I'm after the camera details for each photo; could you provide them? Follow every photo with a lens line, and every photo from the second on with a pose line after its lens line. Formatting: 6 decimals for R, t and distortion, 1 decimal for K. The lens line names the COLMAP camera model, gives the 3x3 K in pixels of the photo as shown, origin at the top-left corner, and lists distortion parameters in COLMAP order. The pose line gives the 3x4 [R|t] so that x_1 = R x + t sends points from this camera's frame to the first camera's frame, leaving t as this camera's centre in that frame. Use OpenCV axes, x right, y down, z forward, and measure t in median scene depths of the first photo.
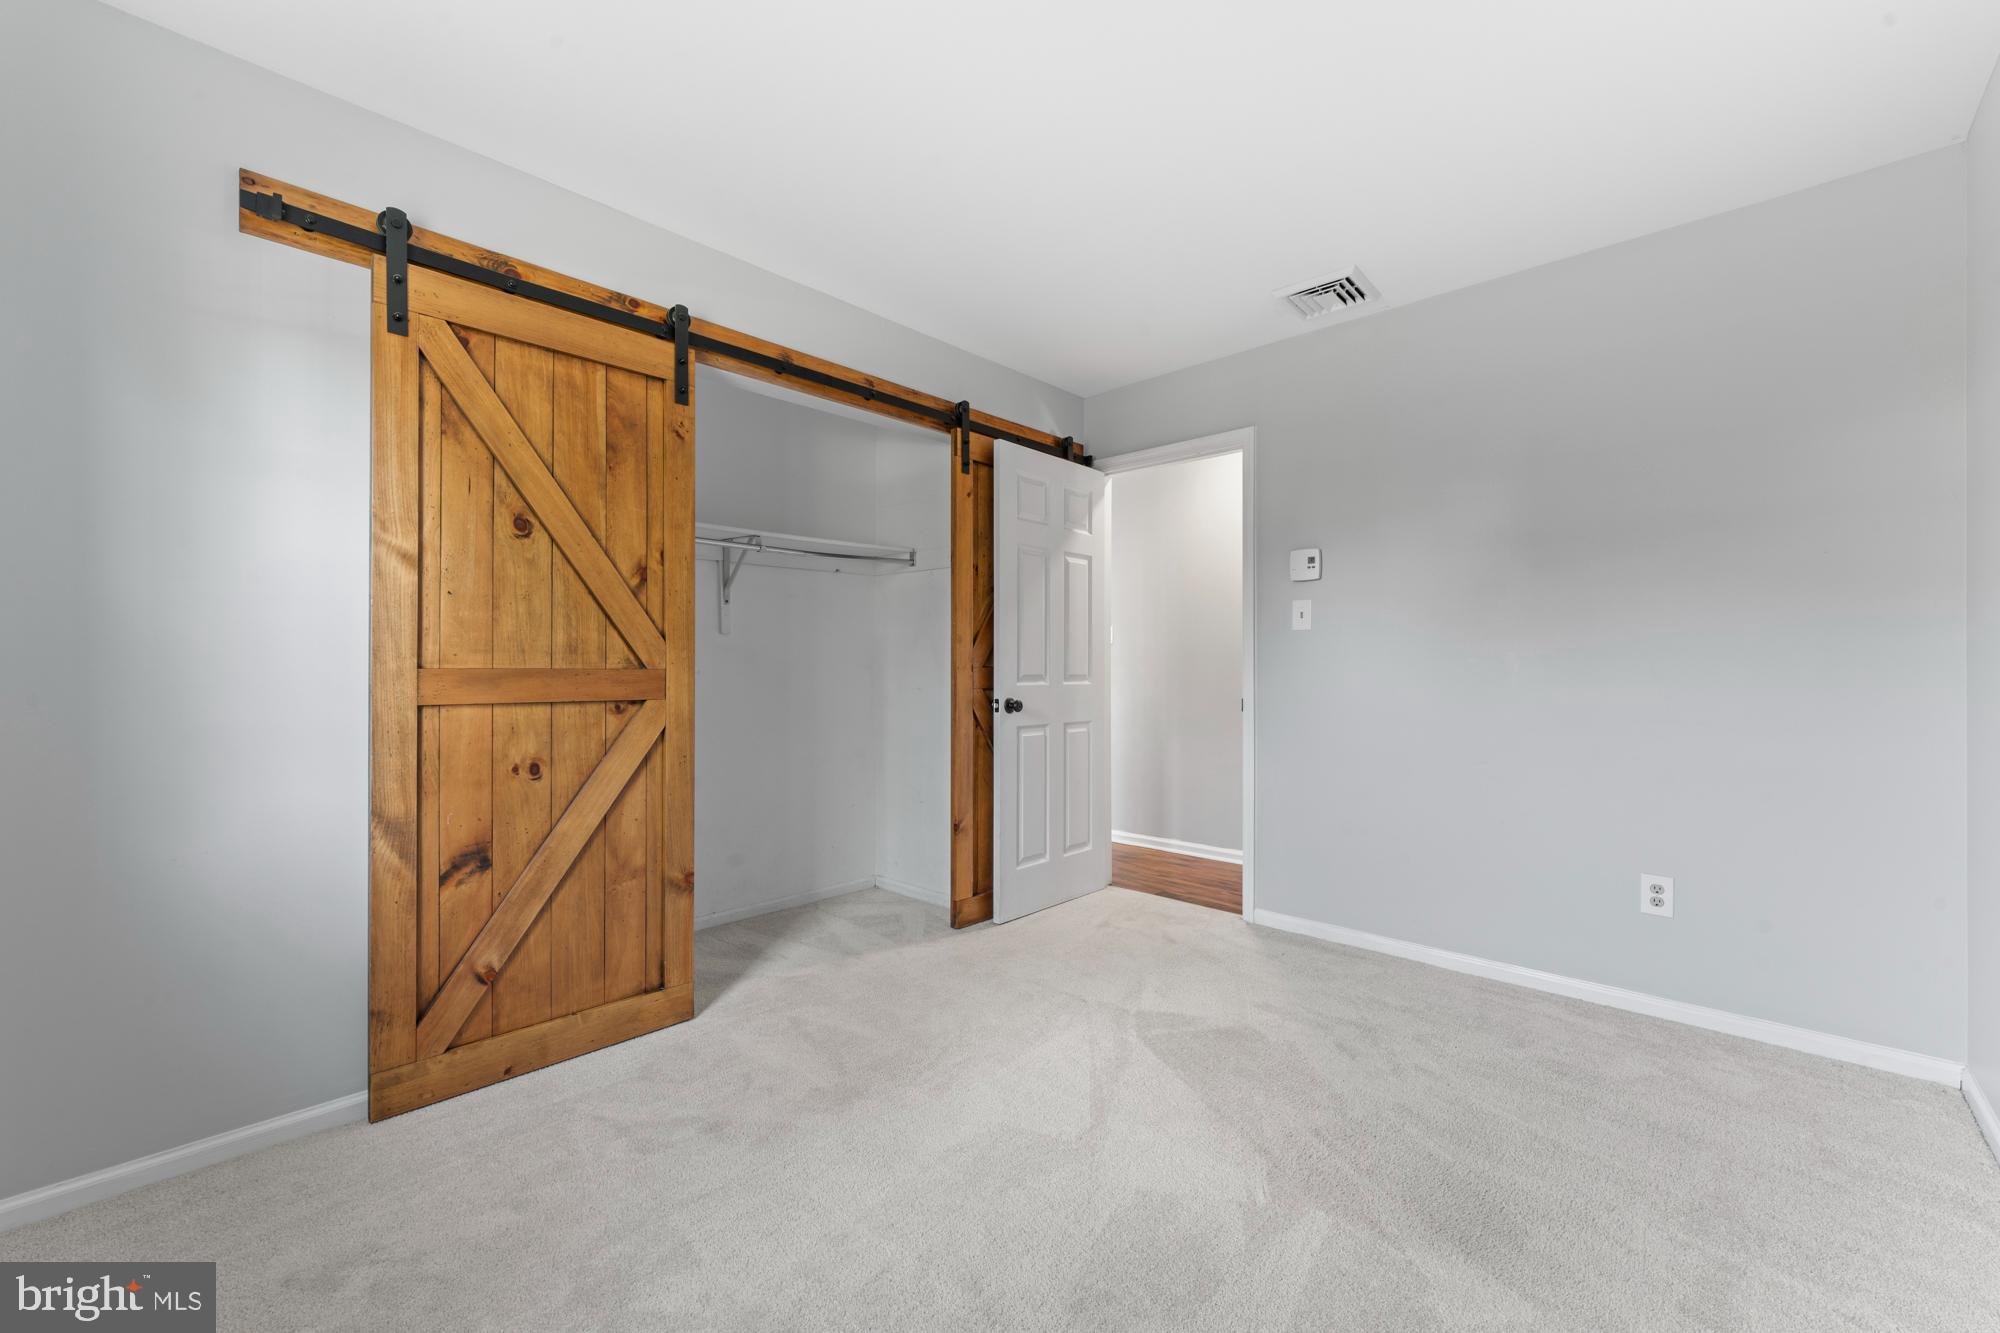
lens RADIAL K [[803.4, 0, 1021.0], [0, 803.4, 665.9], [0, 0, 1]] dist [0.001343, -0.000533]
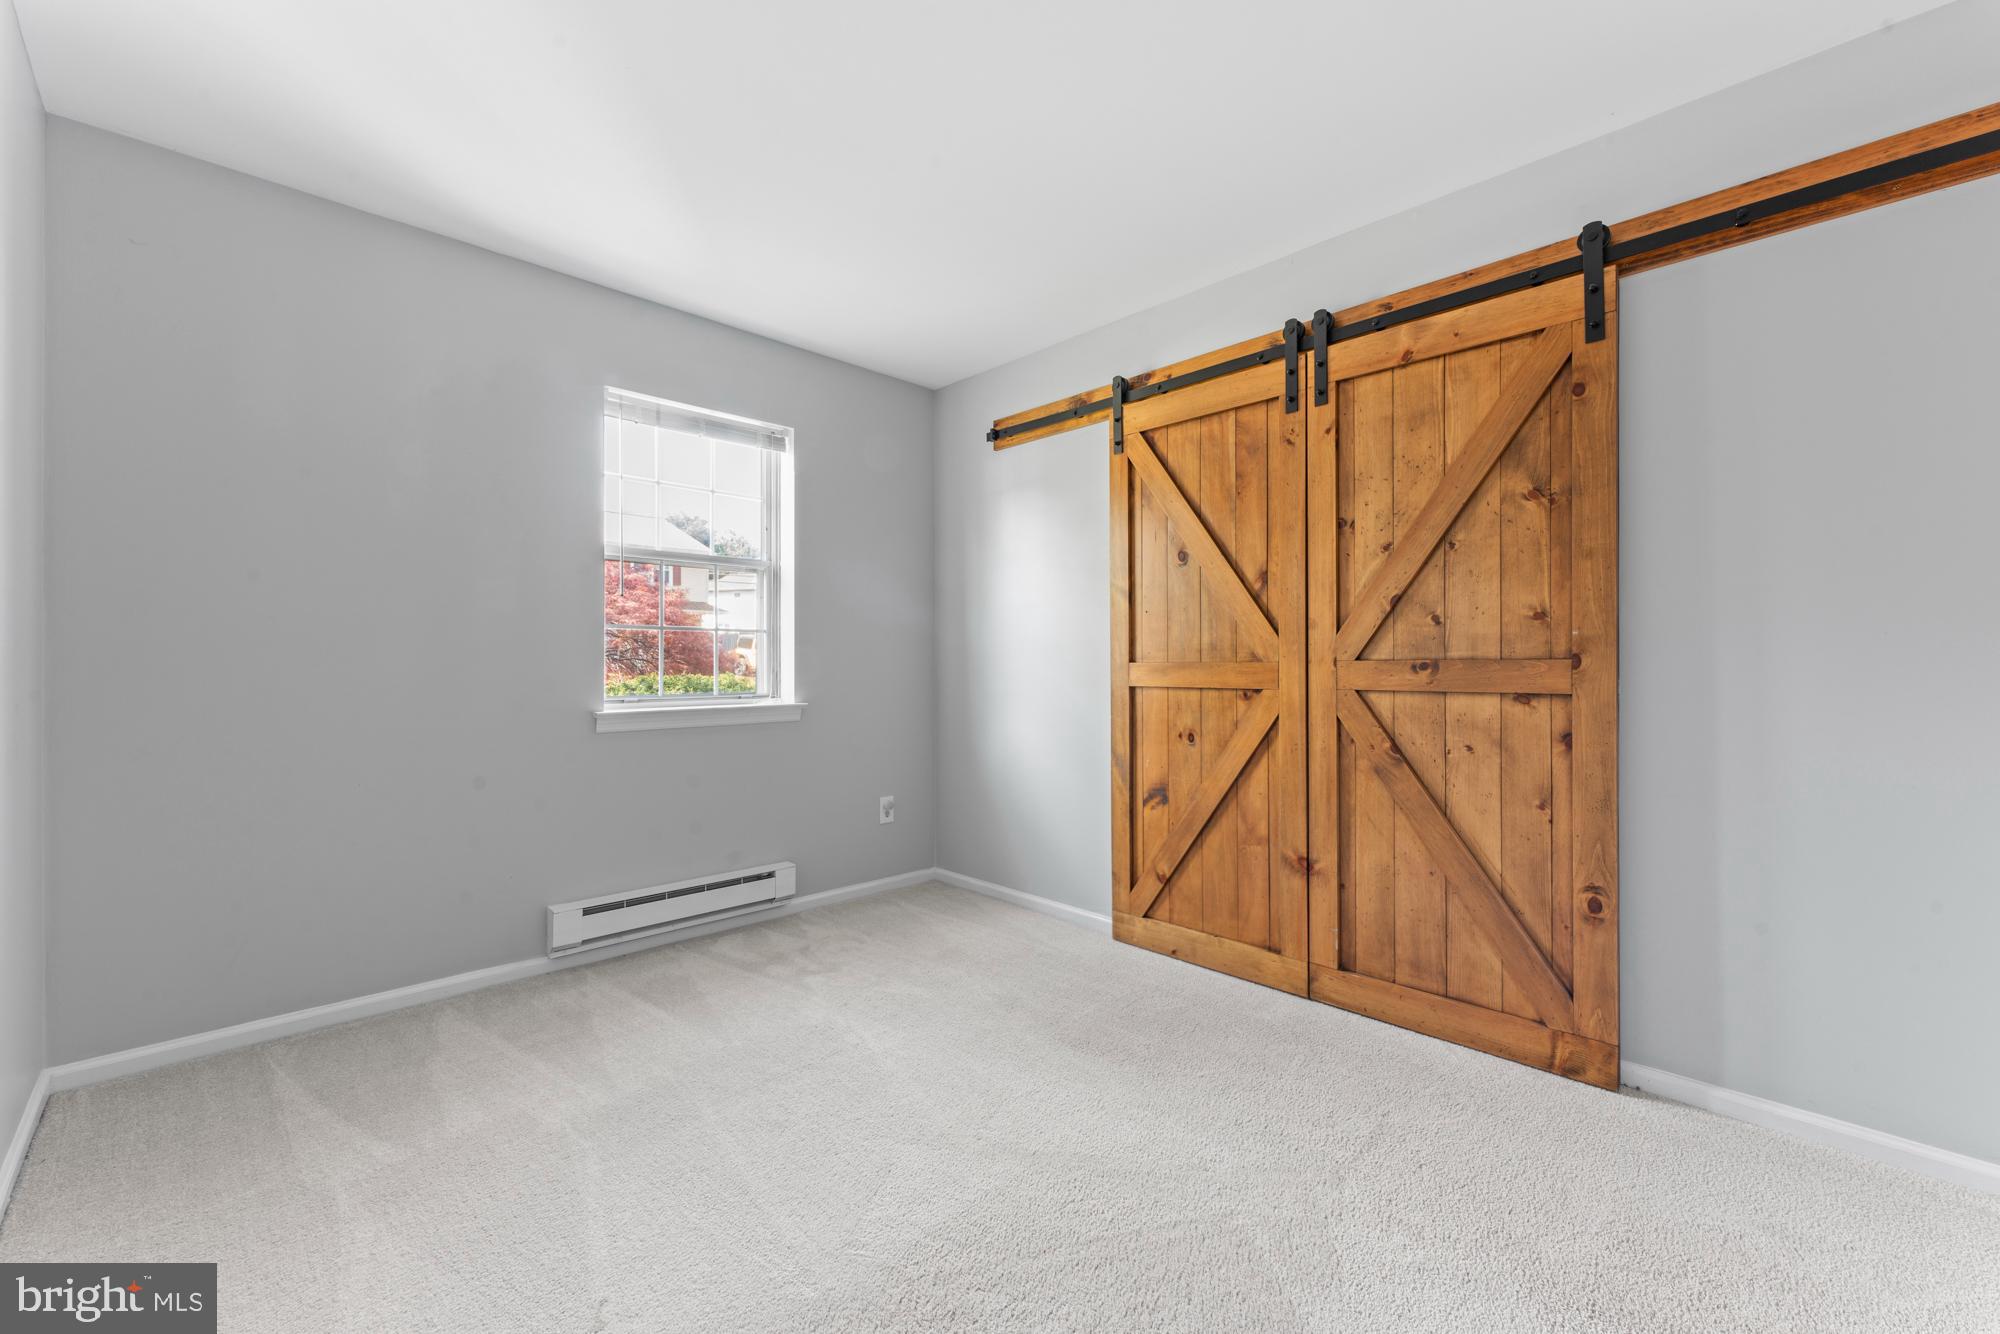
lens RADIAL K [[803.4, 0, 1015.0], [0, 803.4, 667.6], [0, 0, 1]] dist [0.001343, -0.000533]
pose [[-0.041446, -0.000700, -0.999141, 0.727702], [0.002580, 0.999996, -0.000808, 0.012659], [0.999137, -0.002611, -0.041444, 0.753210]]
